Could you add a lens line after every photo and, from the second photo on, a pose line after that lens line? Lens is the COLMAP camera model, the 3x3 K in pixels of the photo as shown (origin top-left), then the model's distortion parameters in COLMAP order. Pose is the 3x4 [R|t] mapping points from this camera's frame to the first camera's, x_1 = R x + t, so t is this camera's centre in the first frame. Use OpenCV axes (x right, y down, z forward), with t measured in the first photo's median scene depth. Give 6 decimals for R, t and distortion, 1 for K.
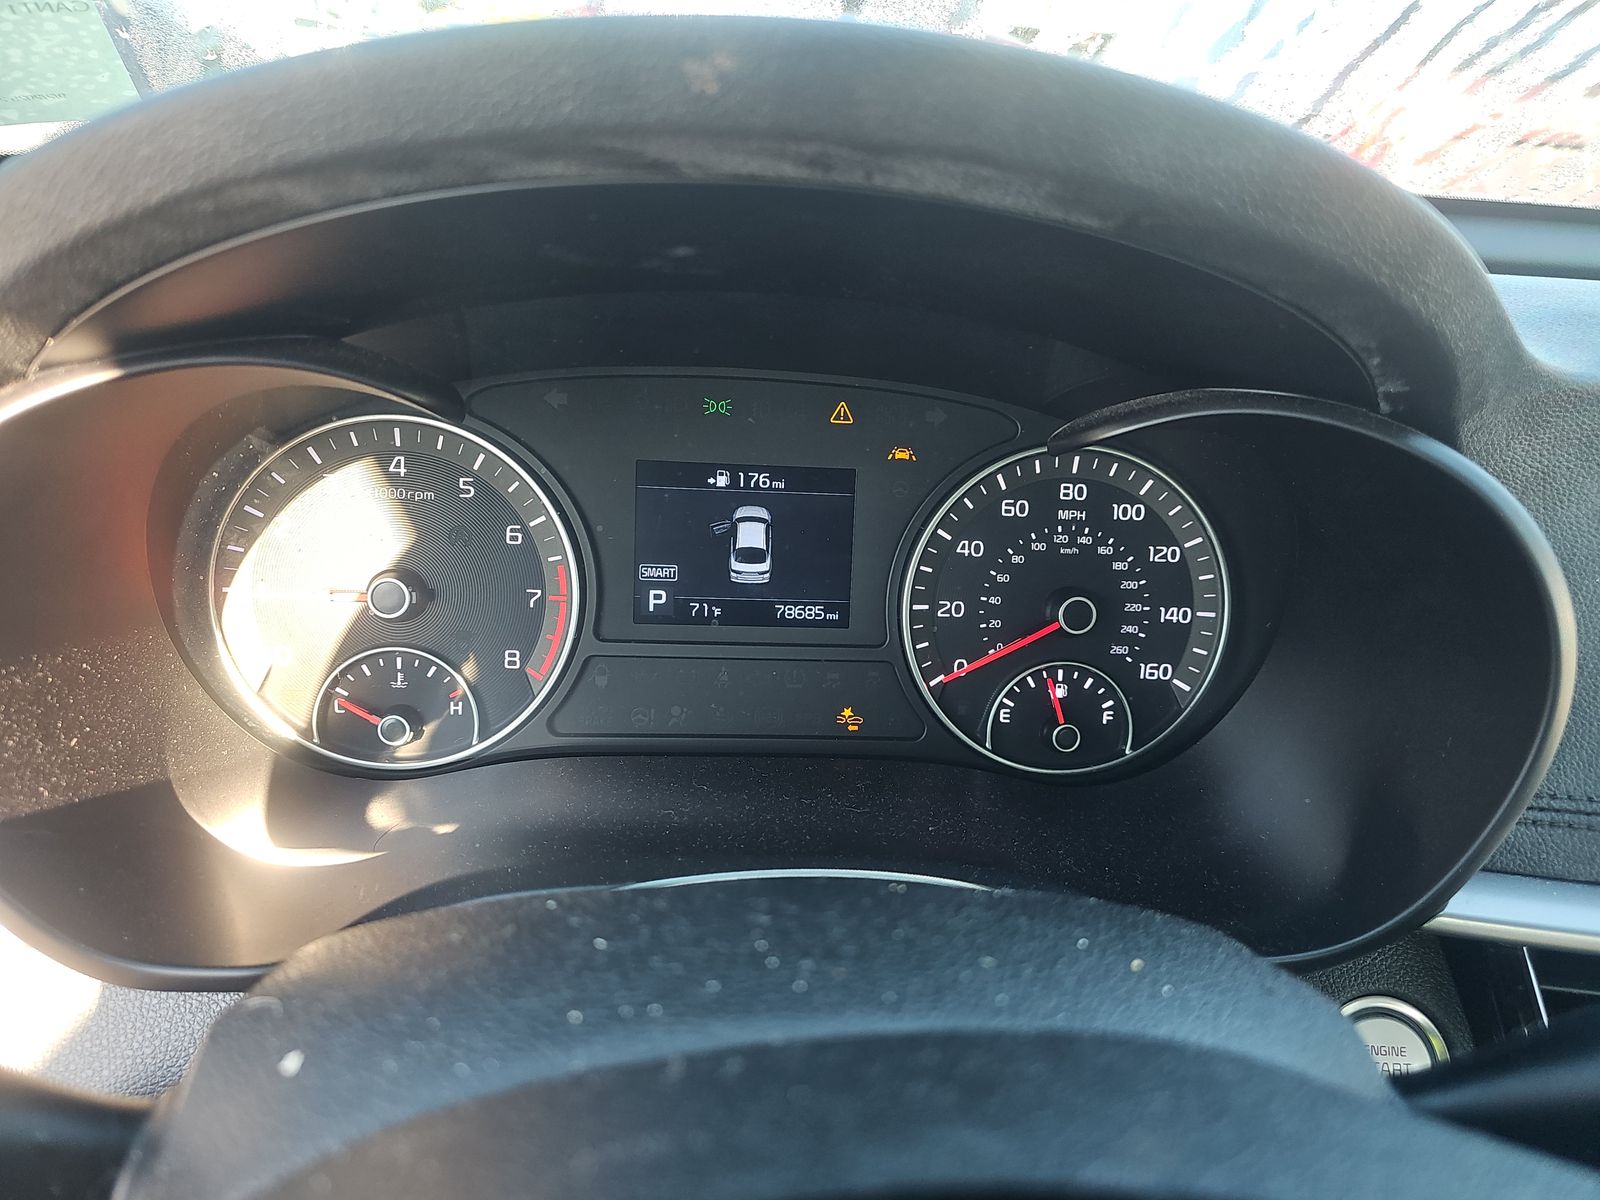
lens RADIAL K [[1077.9, 0, 801.5], [0, 1077.9, 594.5], [0, 0, 1]] dist [-0.010199, -0.002182]
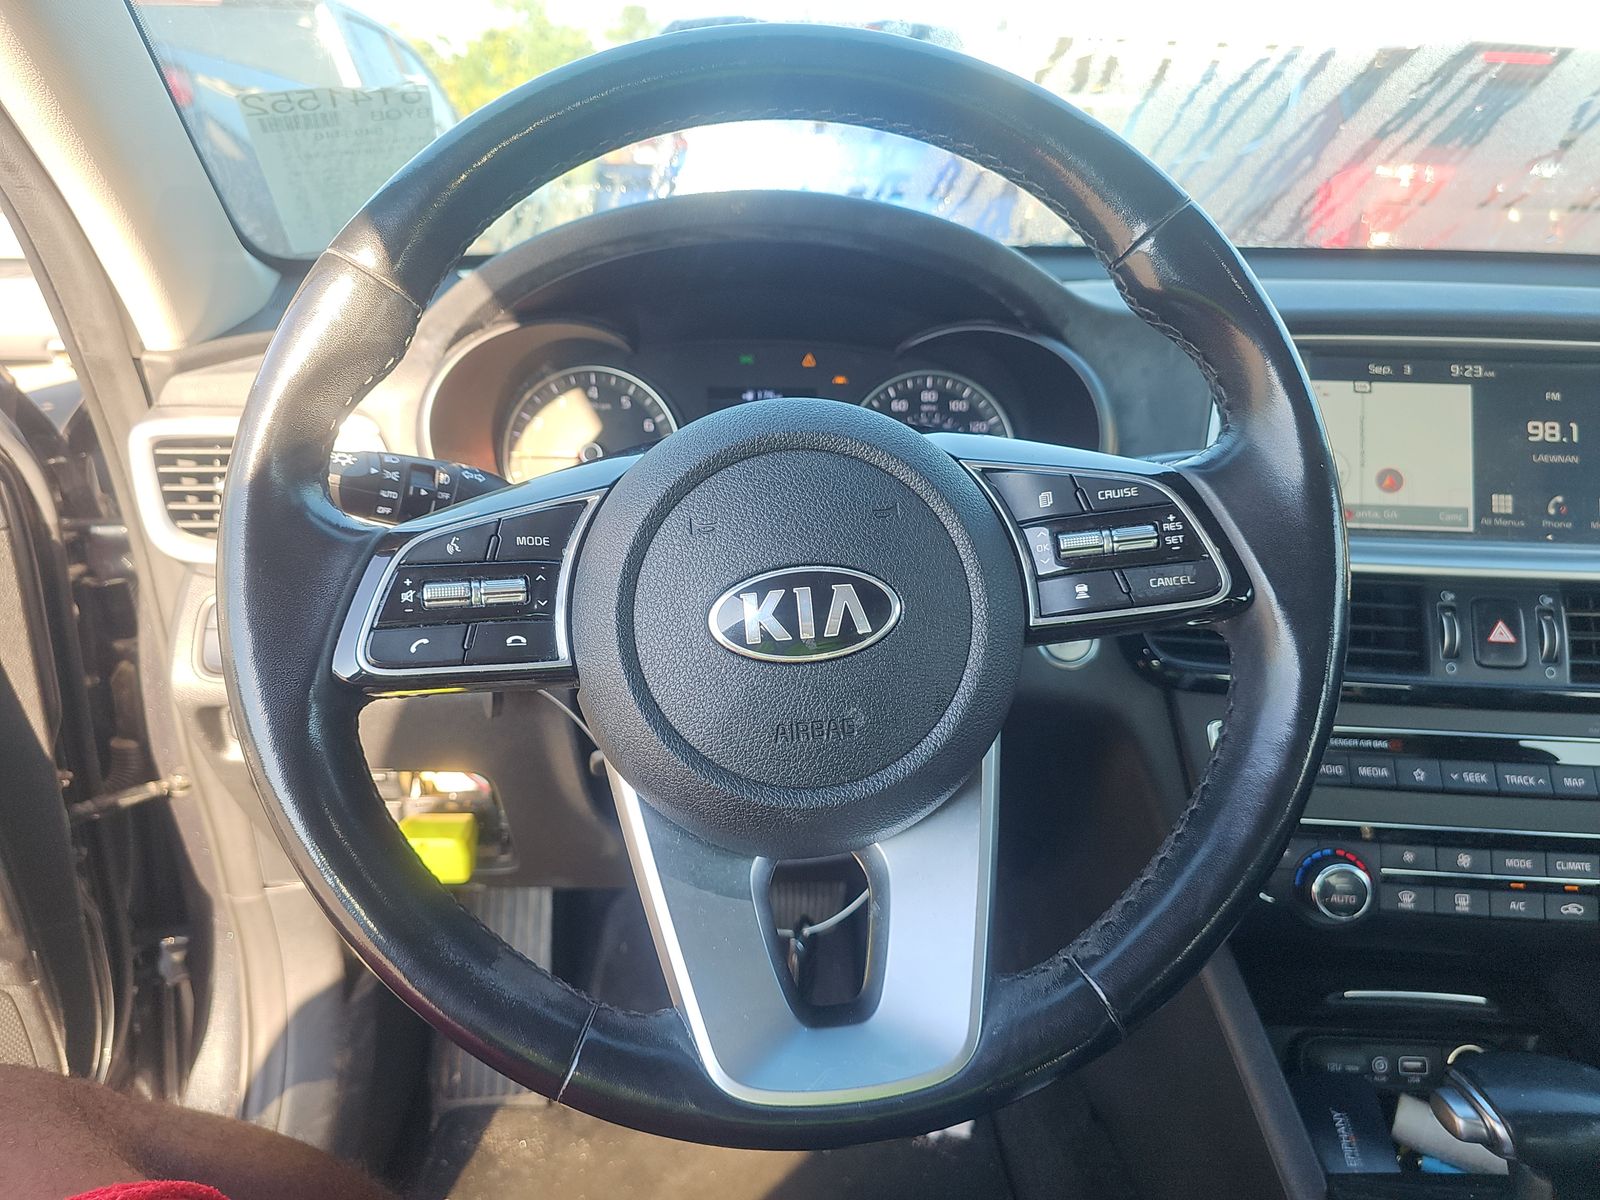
lens RADIAL K [[1077.9, 0, 799.2], [0, 1077.9, 604.7], [0, 0, 1]] dist [-0.010199, -0.002182]
pose [[0.998523, -0.035432, -0.041187, 0.088882], [0.032468, 0.996981, -0.070525, 0.442968], [0.043561, 0.069084, 0.996659, -1.005388]]
